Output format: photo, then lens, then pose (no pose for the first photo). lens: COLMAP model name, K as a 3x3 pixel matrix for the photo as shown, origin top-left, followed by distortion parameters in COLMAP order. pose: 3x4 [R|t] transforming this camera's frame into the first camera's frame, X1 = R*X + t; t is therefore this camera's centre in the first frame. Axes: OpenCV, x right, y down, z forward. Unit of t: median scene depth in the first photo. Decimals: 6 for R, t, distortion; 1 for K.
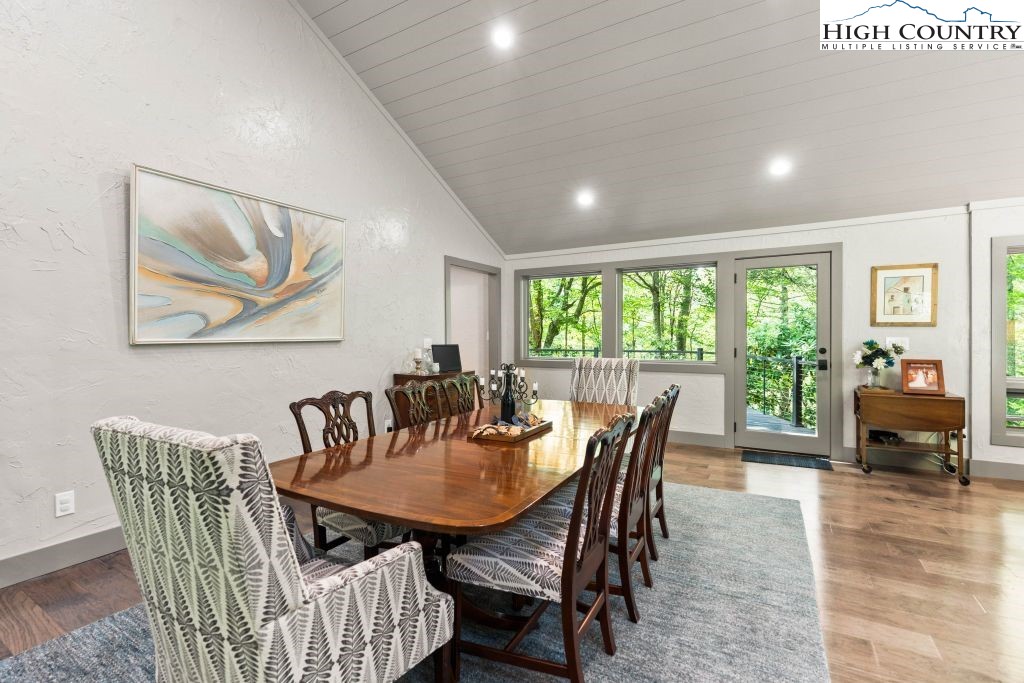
lens RADIAL K [[462.4, 0, 513.4], [0, 462.4, 337.2], [0, 0, 1]] dist [-0.000349, 0.000634]
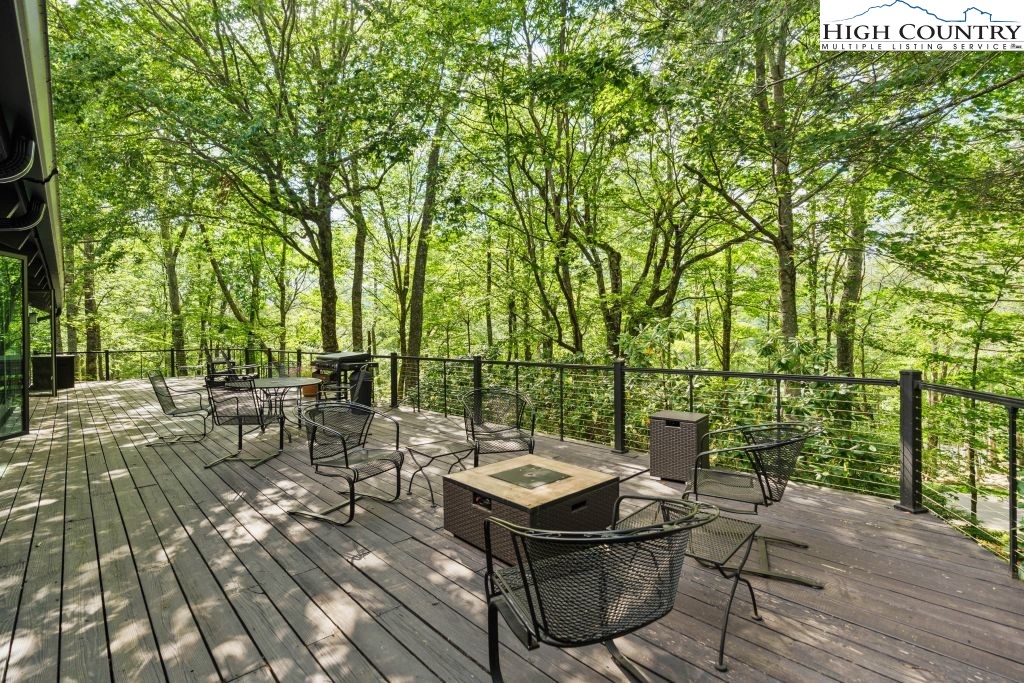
lens RADIAL K [[462.4, 0, 511.3], [0, 462.4, 338.3], [0, 0, 1]] dist [-0.000349, 0.000634]
pose [[0.961506, -0.003052, -0.274767, 0.096993], [0.003906, 0.999989, 0.002562, -0.000256], [0.274757, -0.003537, 0.961507, 0.263596]]
